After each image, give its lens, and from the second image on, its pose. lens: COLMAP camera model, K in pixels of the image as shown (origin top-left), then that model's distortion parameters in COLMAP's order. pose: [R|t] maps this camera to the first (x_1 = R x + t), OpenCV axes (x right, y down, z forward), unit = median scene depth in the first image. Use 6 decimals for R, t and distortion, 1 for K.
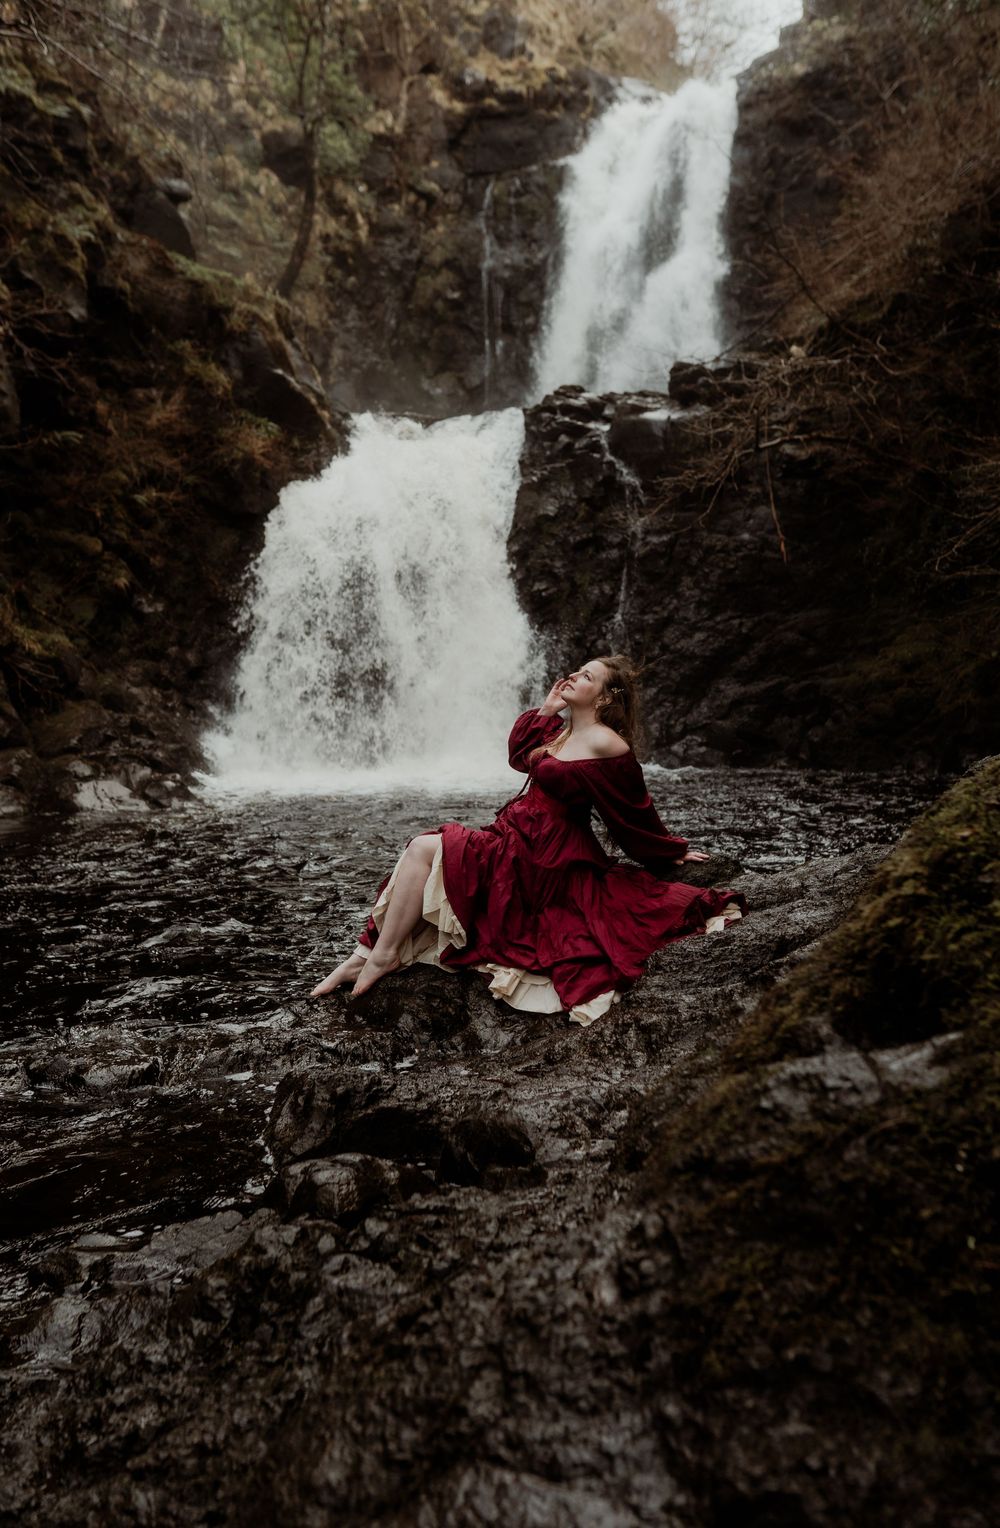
lens RADIAL K [[1565.3, 0, 525.2], [0, 1565.3, 808.5], [0, 0, 1]] dist [-0.000830, 0.000000]
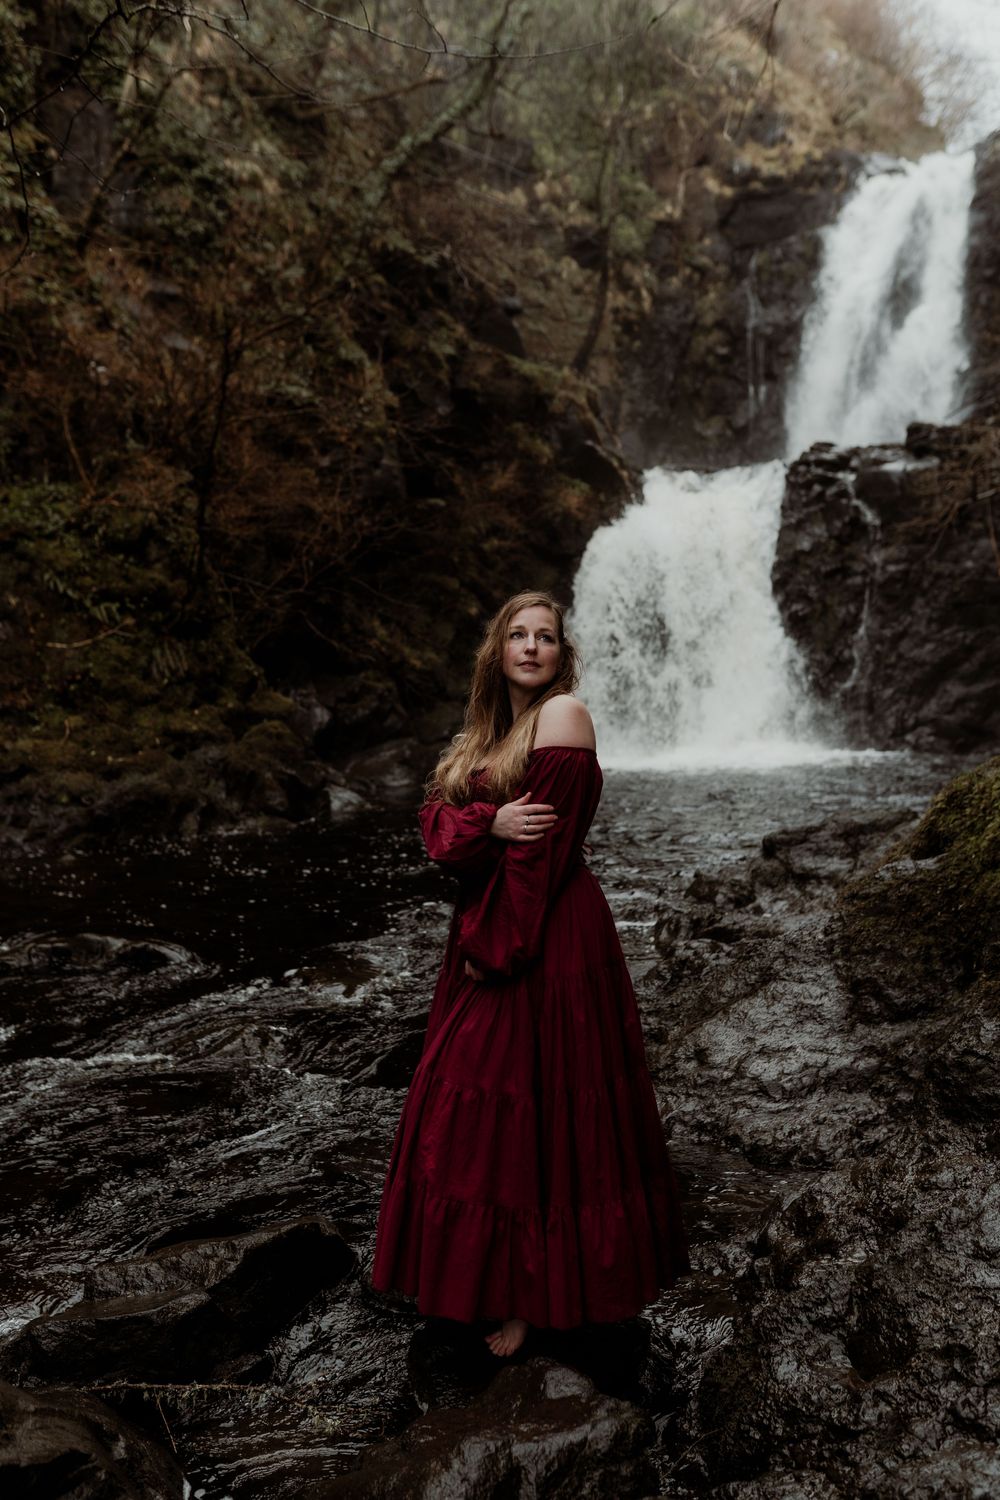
lens RADIAL K [[1426.3, 0, 495.6], [0, 1426.3, 747.0], [0, 0, 1]] dist [0.002919, 0.000000]
pose [[0.980409, 0.003818, -0.196935, -0.001792], [-0.009415, 0.999578, -0.027495, 0.002653], [0.196746, 0.028810, 0.980031, -0.158705]]
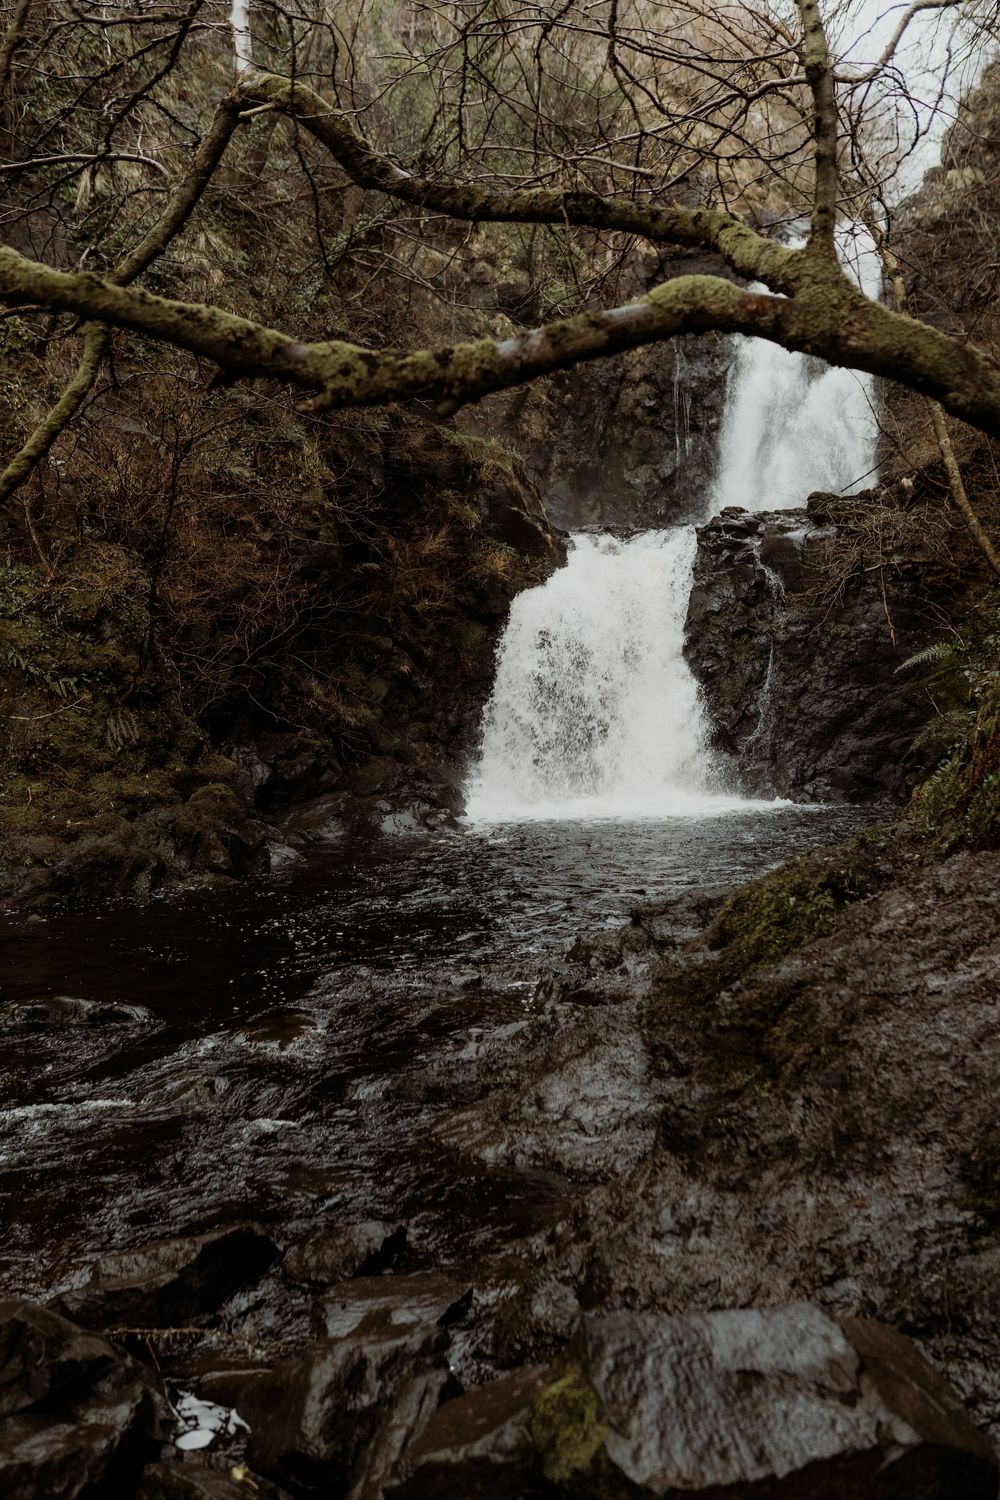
lens RADIAL K [[1426.3, 0, 495.9], [0, 1426.3, 745.3], [0, 0, 1]] dist [0.002919, 0.000000]
pose [[0.987394, 0.000280, -0.158284, 0.024632], [-0.007372, 0.998995, -0.044221, -0.017611], [0.158112, 0.044831, 0.986403, -0.234620]]
